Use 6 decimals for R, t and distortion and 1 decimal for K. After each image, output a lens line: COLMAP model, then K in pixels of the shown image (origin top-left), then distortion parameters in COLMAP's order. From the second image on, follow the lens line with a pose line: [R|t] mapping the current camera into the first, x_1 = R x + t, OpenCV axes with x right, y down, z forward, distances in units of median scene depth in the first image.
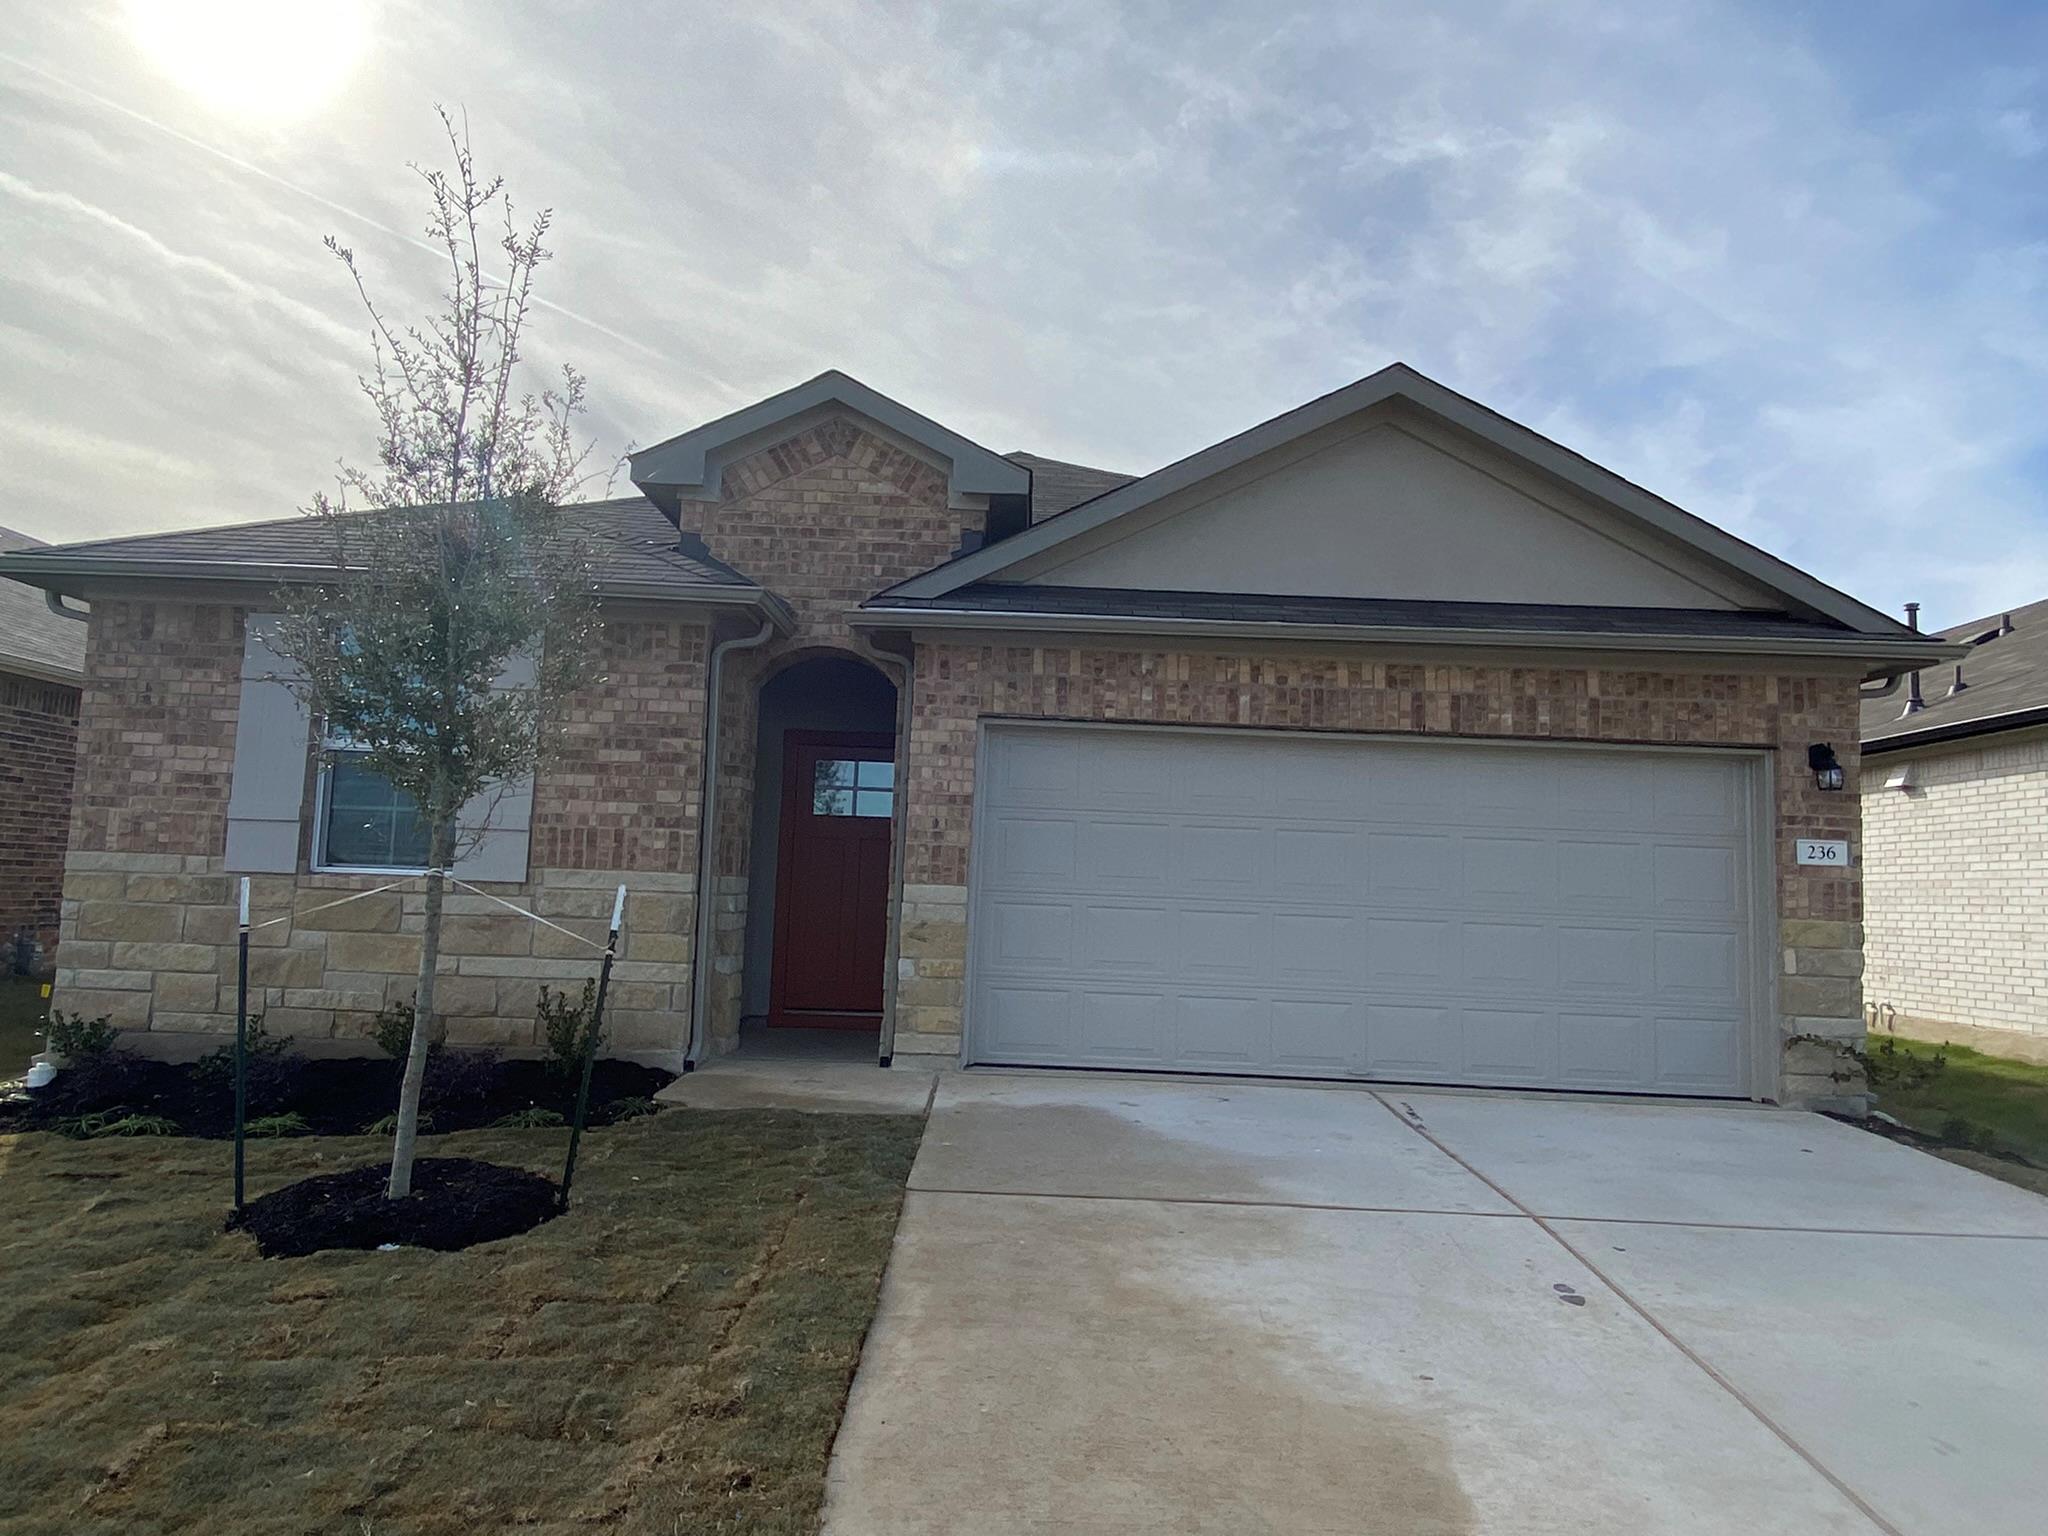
lens RADIAL K [[1312.7, 0, 1037.2], [0, 1312.7, 764.2], [0, 0, 1]] dist [0.040238, -0.022741]
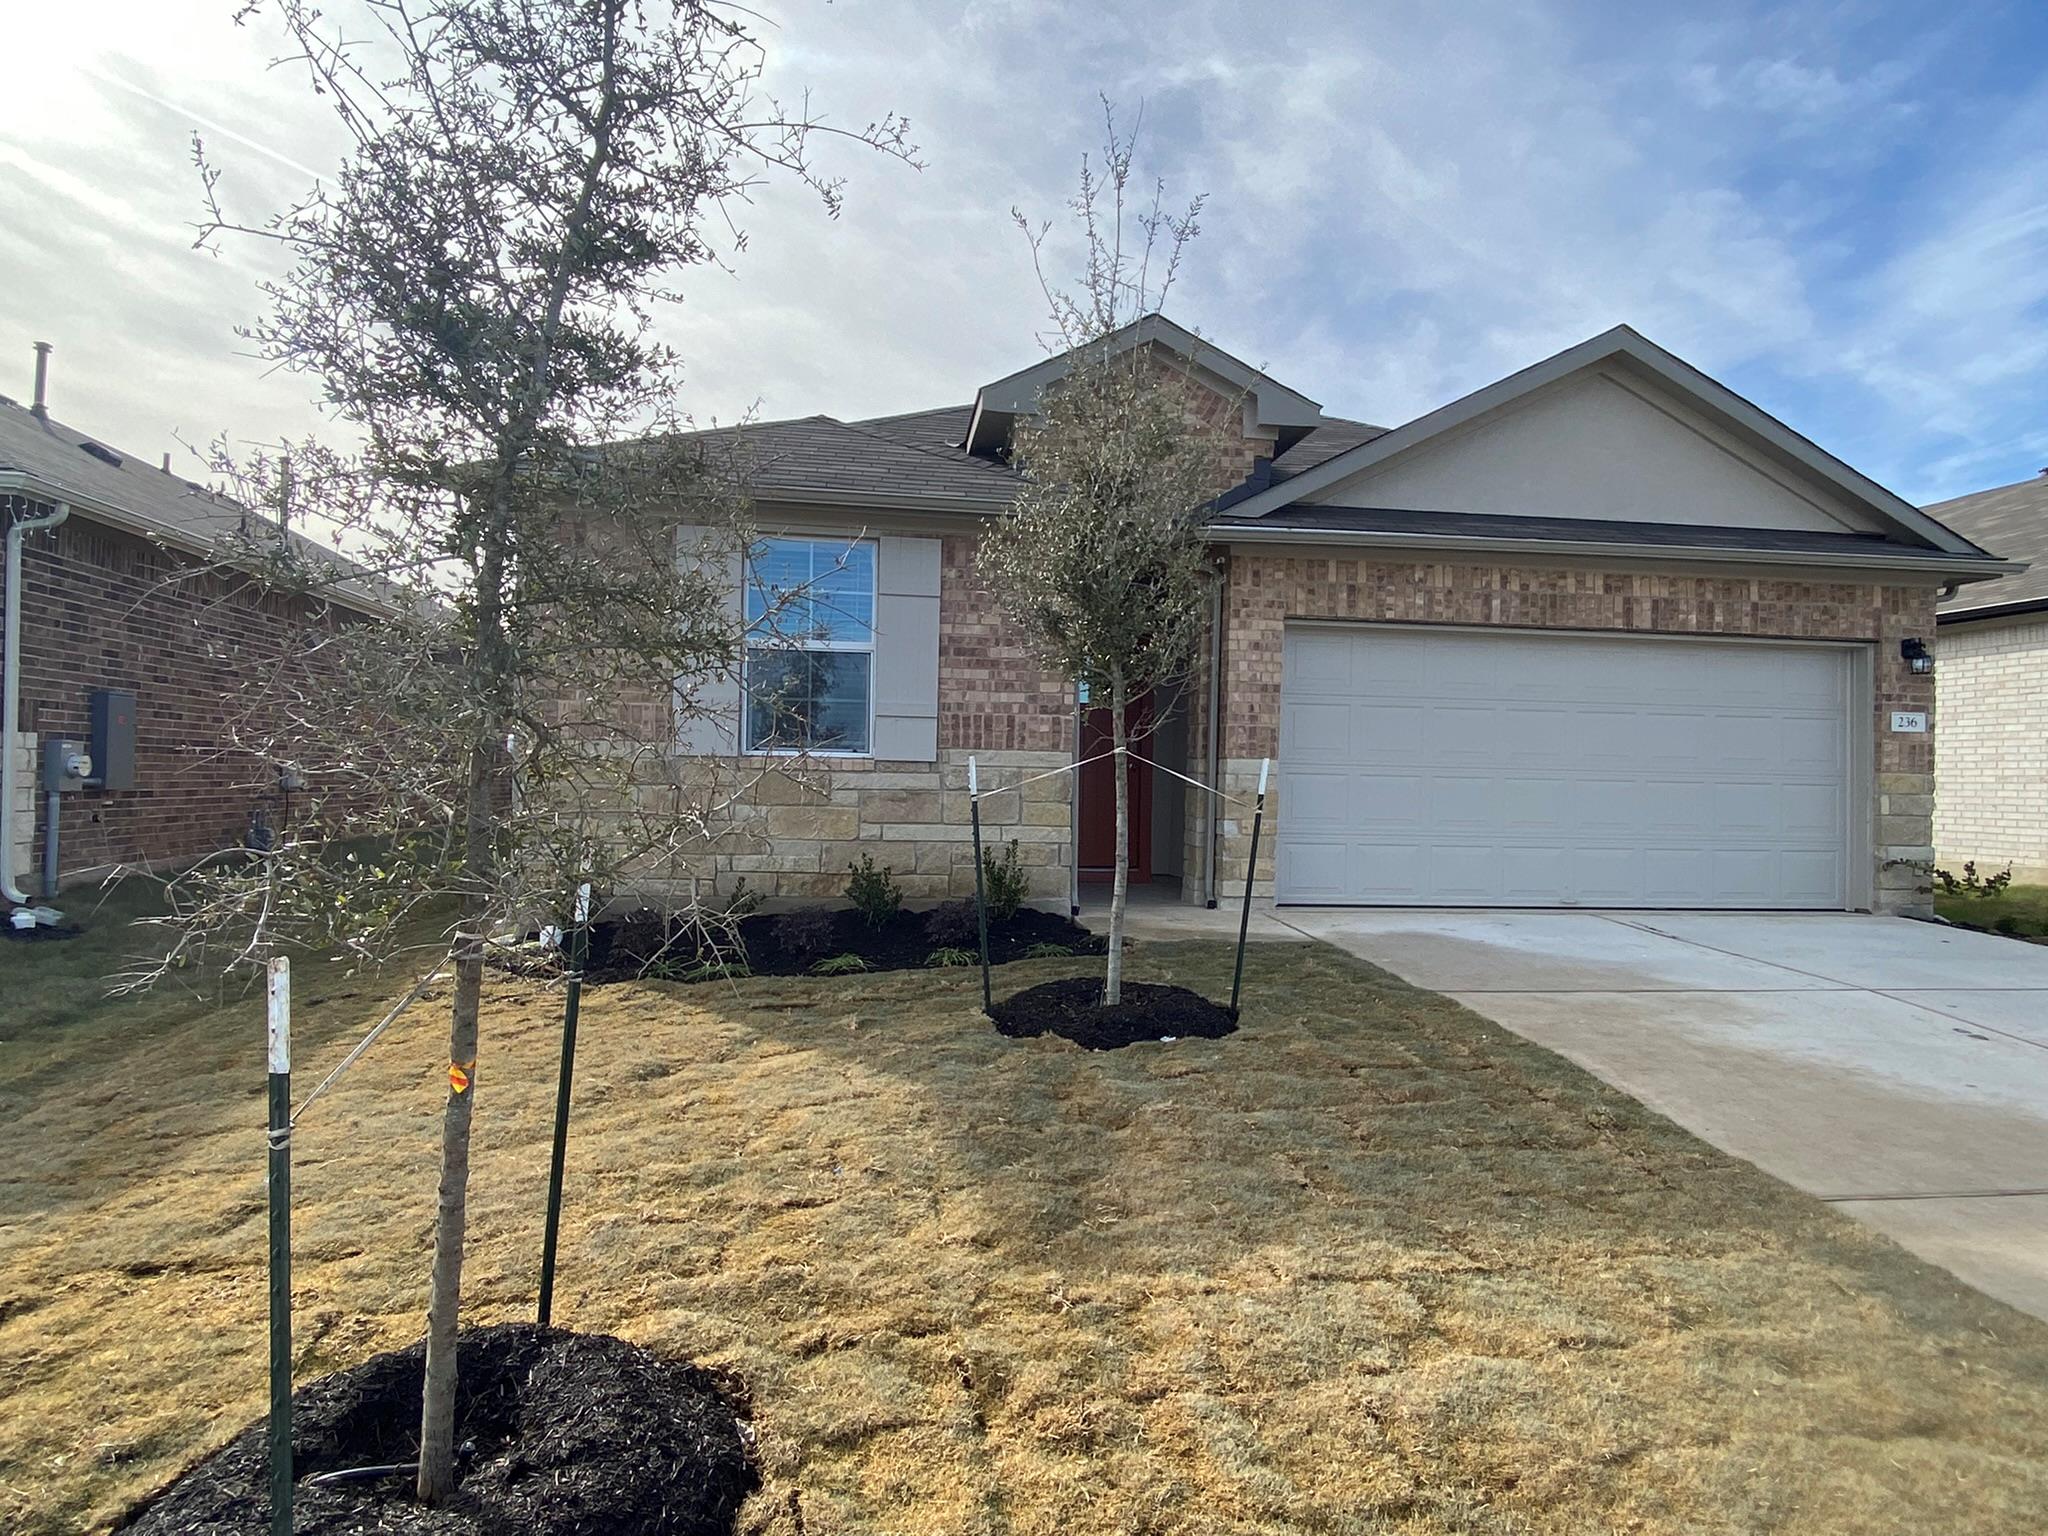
lens RADIAL K [[1212.5, 0, 1006.9], [0, 1212.5, 773.9], [0, 0, 1]] dist [0.008064, -0.006898]
pose [[0.991765, -0.017904, 0.126813, -0.438394], [0.005067, 0.994890, 0.100833, -0.007748], [-0.127971, -0.099360, 0.986788, -0.069817]]
